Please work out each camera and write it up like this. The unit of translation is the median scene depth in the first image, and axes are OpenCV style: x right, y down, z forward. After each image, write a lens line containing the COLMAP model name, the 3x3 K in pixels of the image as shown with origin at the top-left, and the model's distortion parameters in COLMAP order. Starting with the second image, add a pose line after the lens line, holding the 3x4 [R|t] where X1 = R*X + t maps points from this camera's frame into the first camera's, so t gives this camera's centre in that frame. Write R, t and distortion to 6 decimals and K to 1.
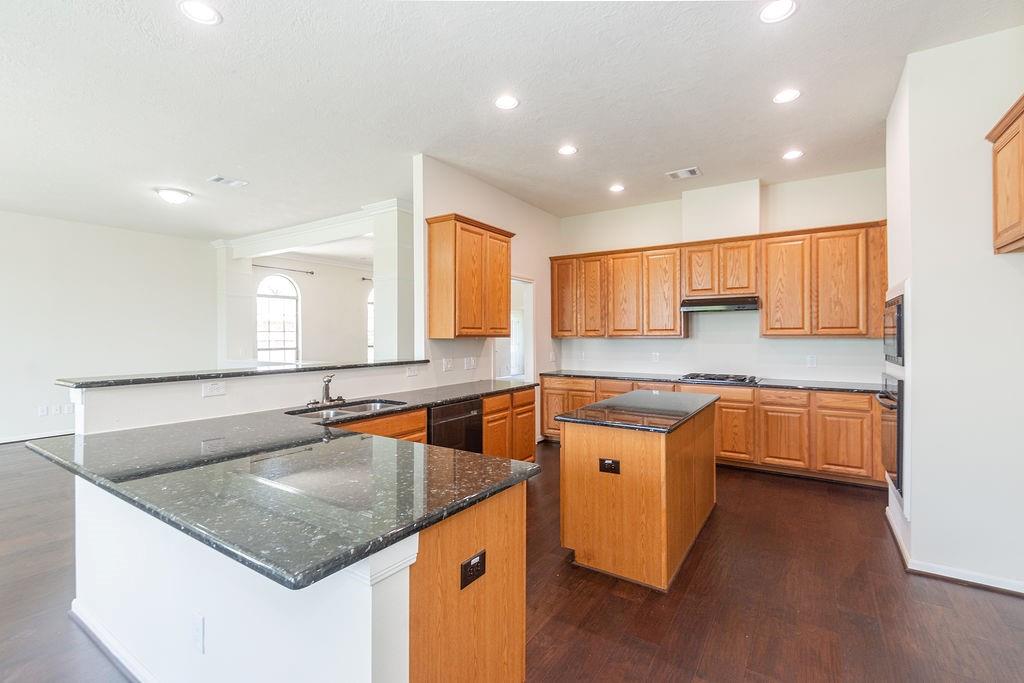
lens RADIAL K [[456.0, 0, 505.3], [0, 456.0, 334.5], [0, 0, 1]] dist [0.012971, -0.000245]
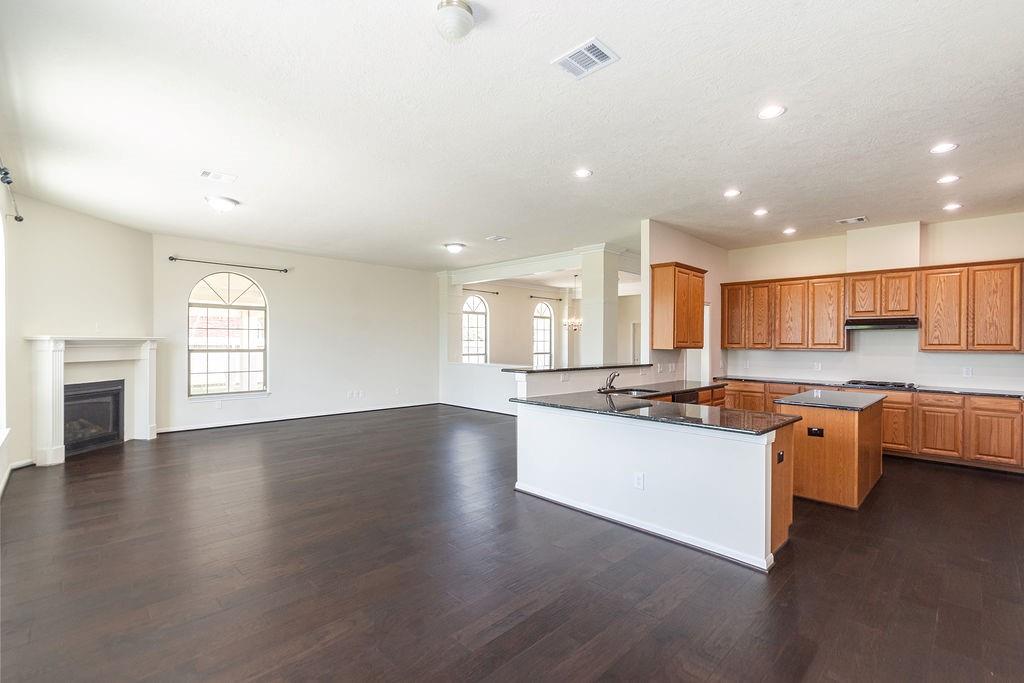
lens RADIAL K [[459.8, 0, 513.5], [0, 459.8, 344.8], [0, 0, 1]] dist [-0.000746, -0.001375]
pose [[0.980044, 0.011624, -0.198443, -0.256796], [-0.010415, 0.999920, 0.007134, -0.008865], [0.198510, -0.004925, 0.980086, -0.408308]]
